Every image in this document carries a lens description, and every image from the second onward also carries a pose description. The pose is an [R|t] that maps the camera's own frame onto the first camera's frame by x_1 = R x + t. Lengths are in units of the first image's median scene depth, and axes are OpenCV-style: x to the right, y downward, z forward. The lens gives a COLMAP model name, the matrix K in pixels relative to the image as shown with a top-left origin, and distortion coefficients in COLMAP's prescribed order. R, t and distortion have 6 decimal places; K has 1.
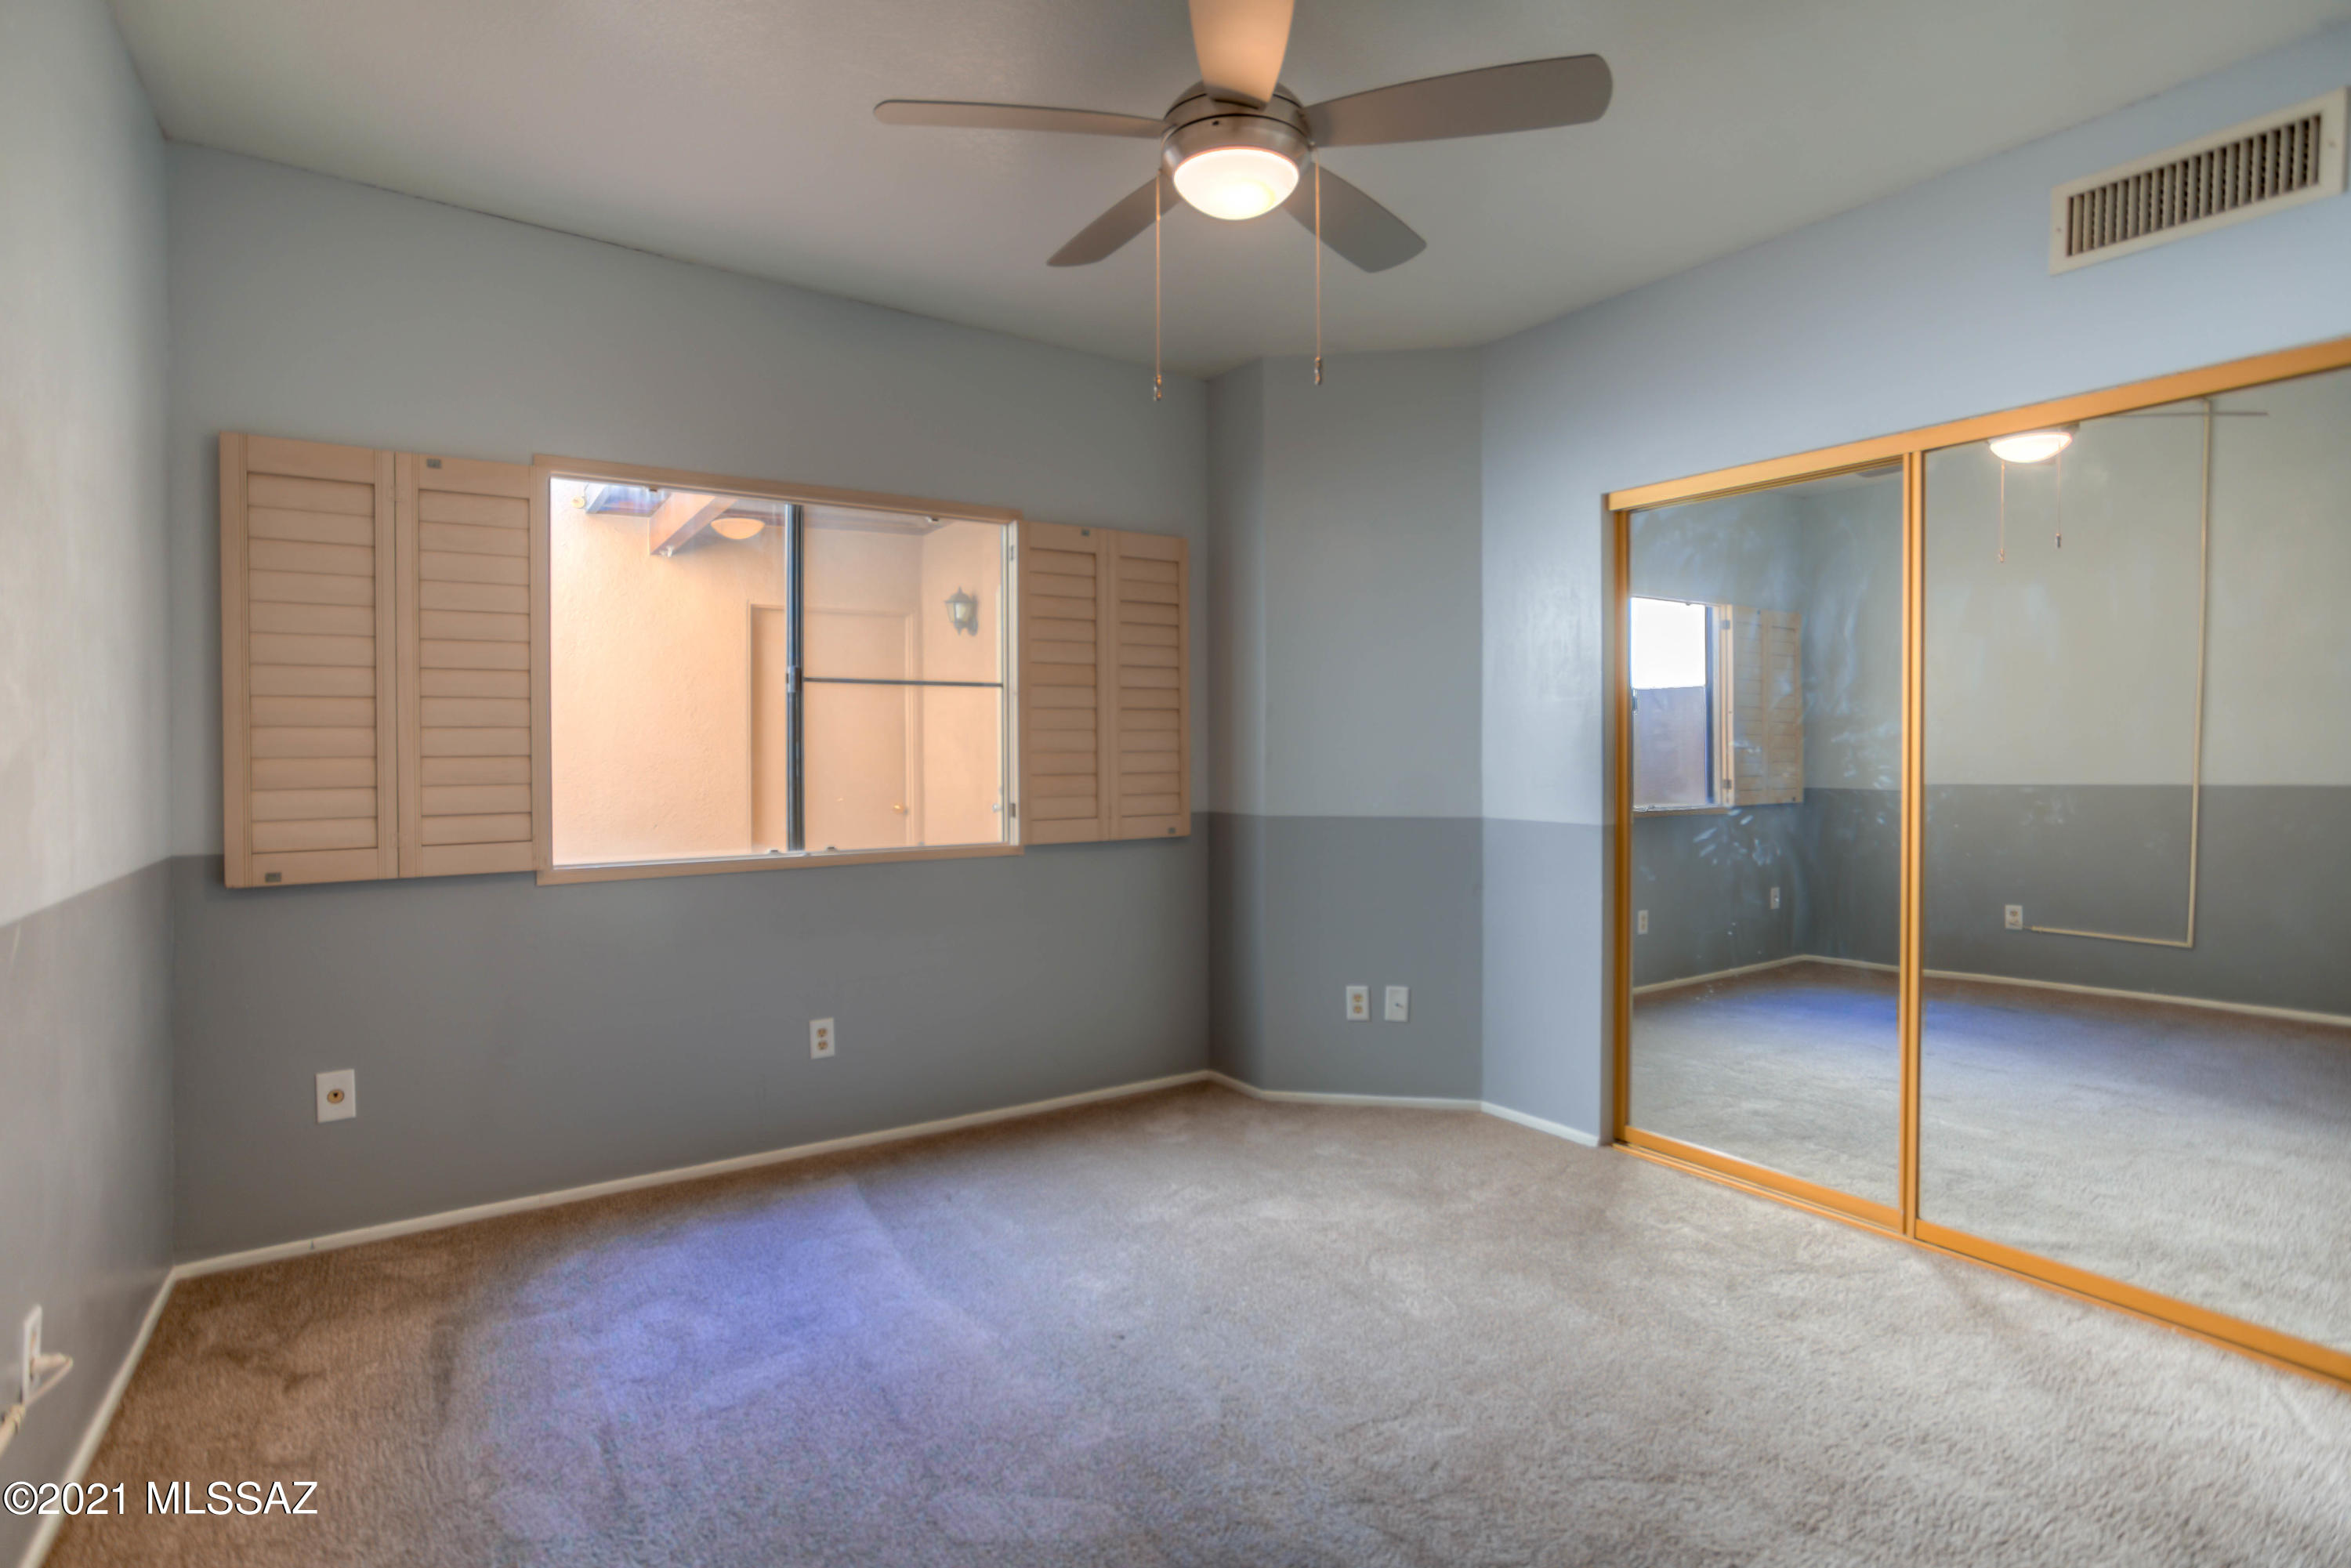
lens RADIAL K [[1168.9, 0, 1161.6], [0, 1168.9, 773.0], [0, 0, 1]] dist [-0.051837, 0.025928]
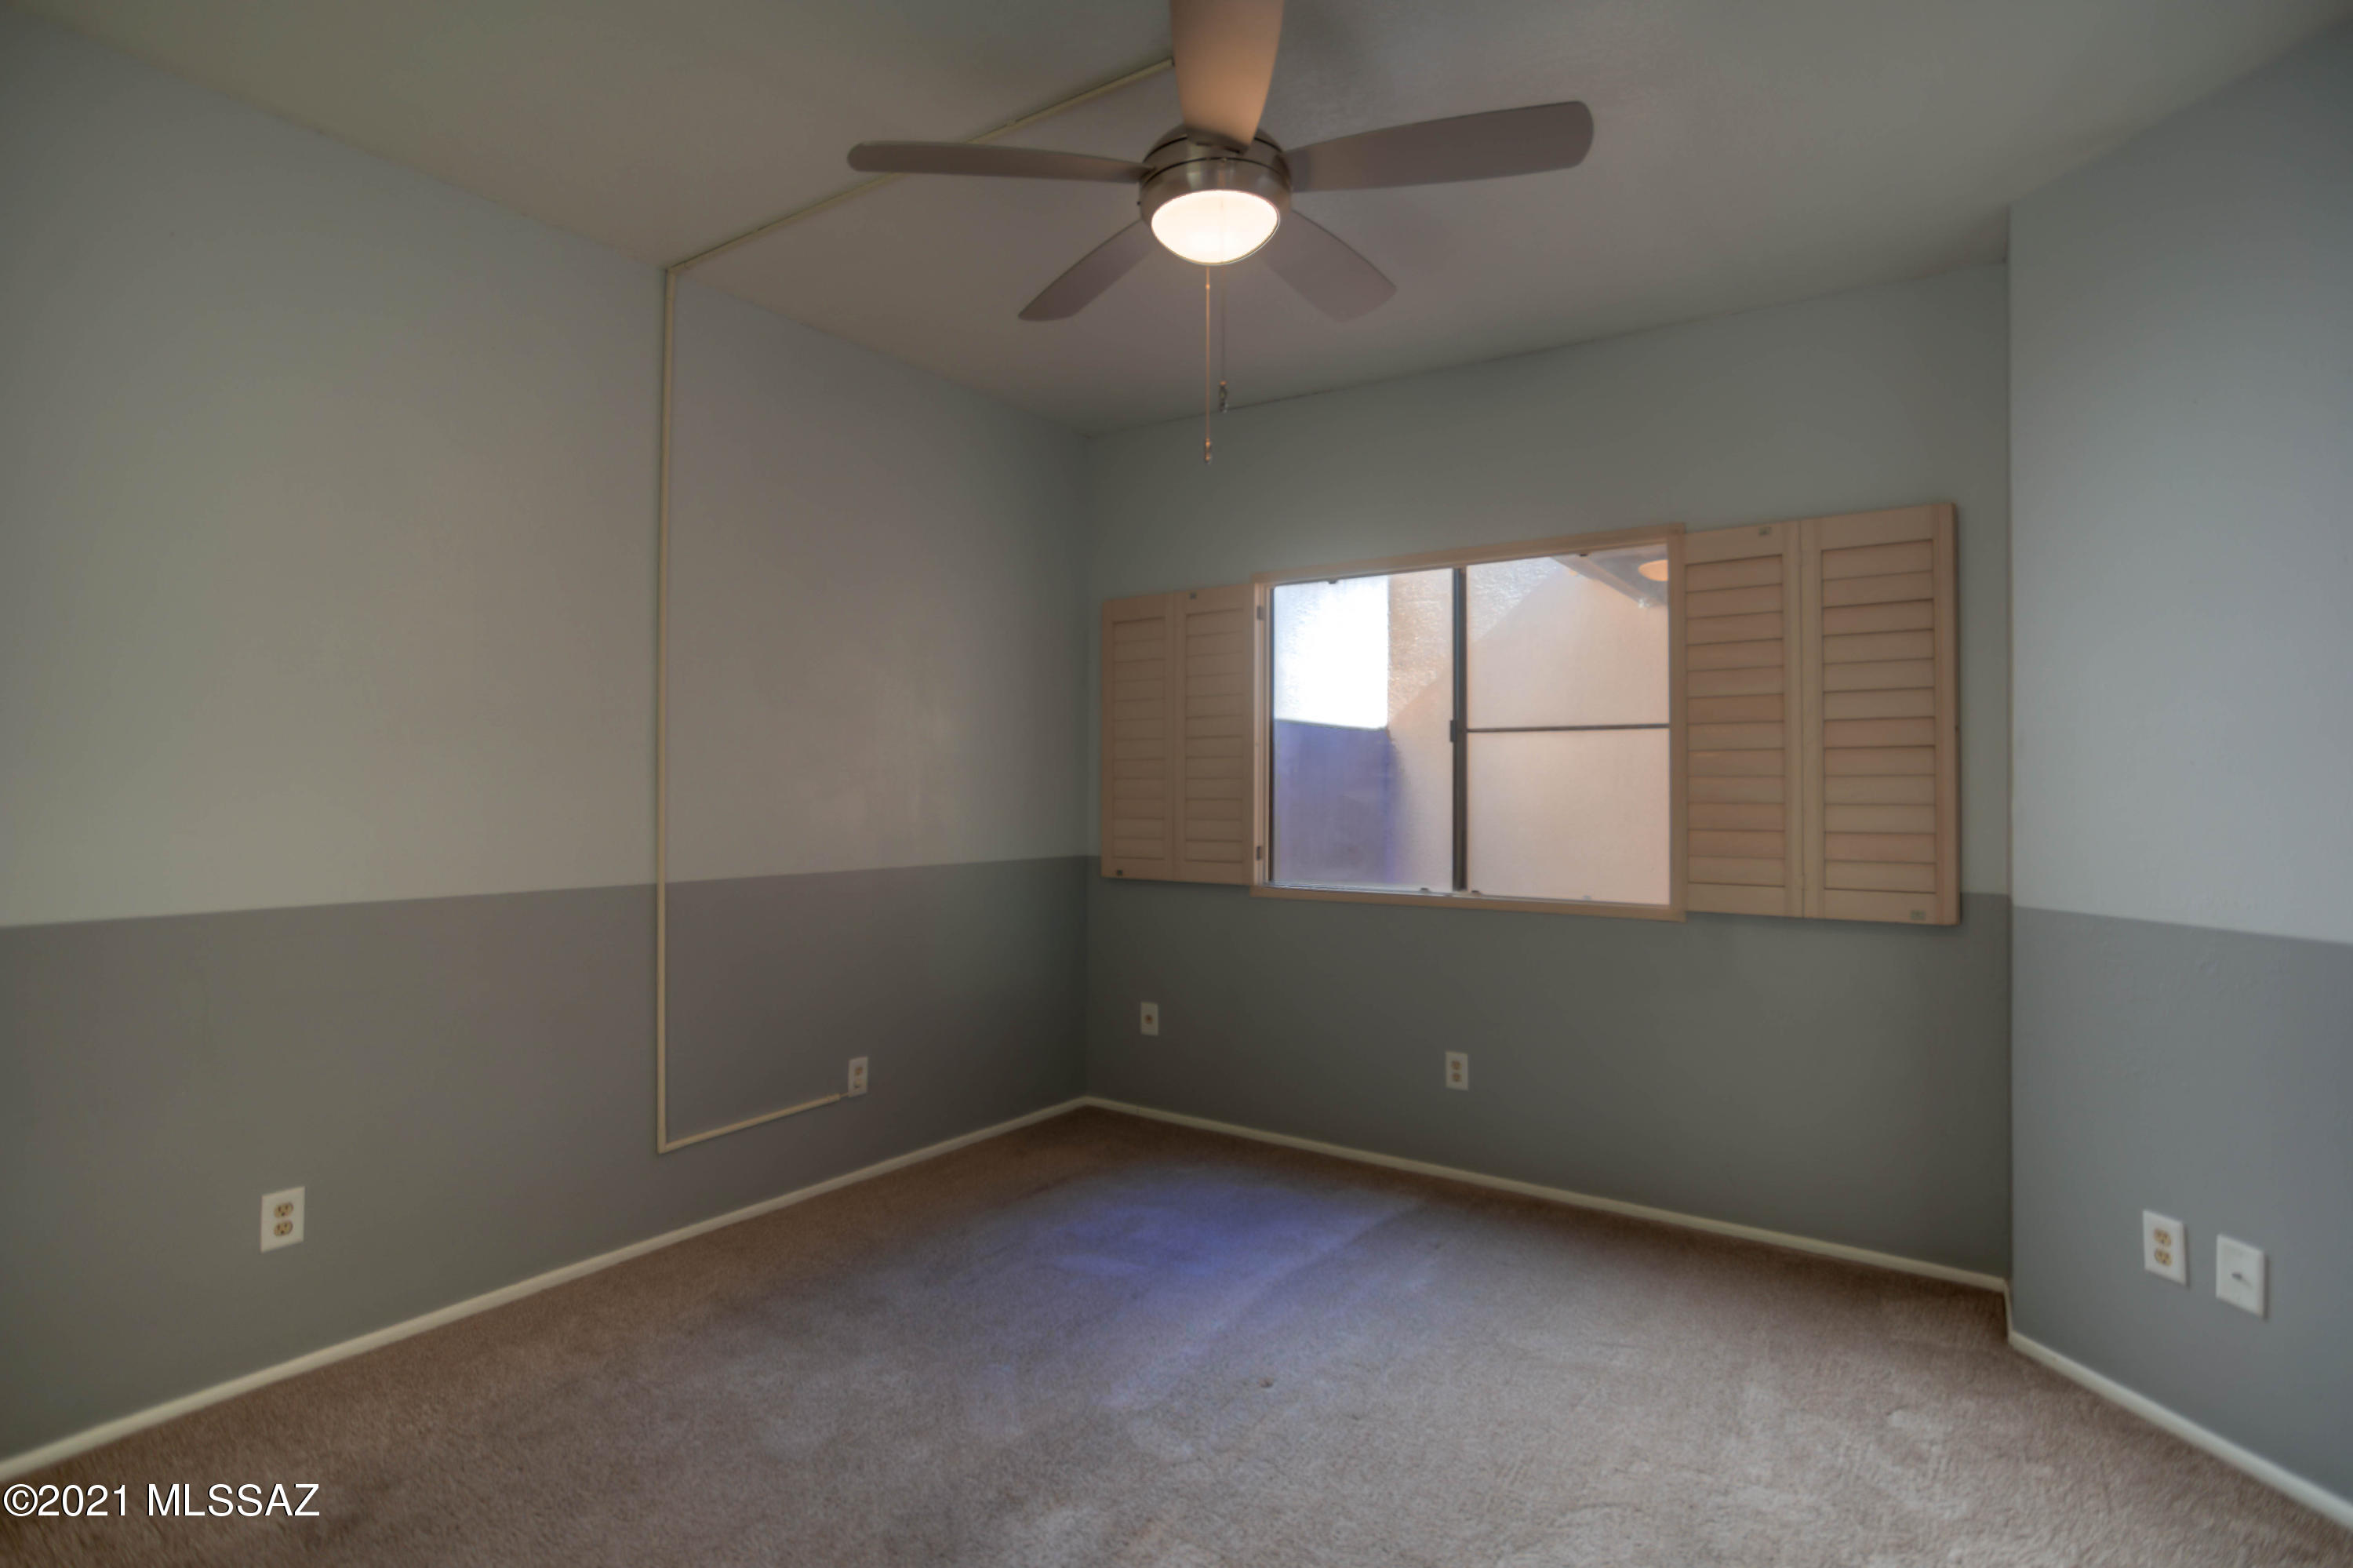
lens RADIAL K [[1170.0, 0, 1174.6], [0, 1170.0, 777.2], [0, 0, 1]] dist [-0.051837, 0.025928]
pose [[0.339939, -0.003497, -0.940441, 0.552840], [-0.022658, 0.999672, -0.011908, -0.017752], [0.940175, 0.025356, 0.339748, 0.353484]]
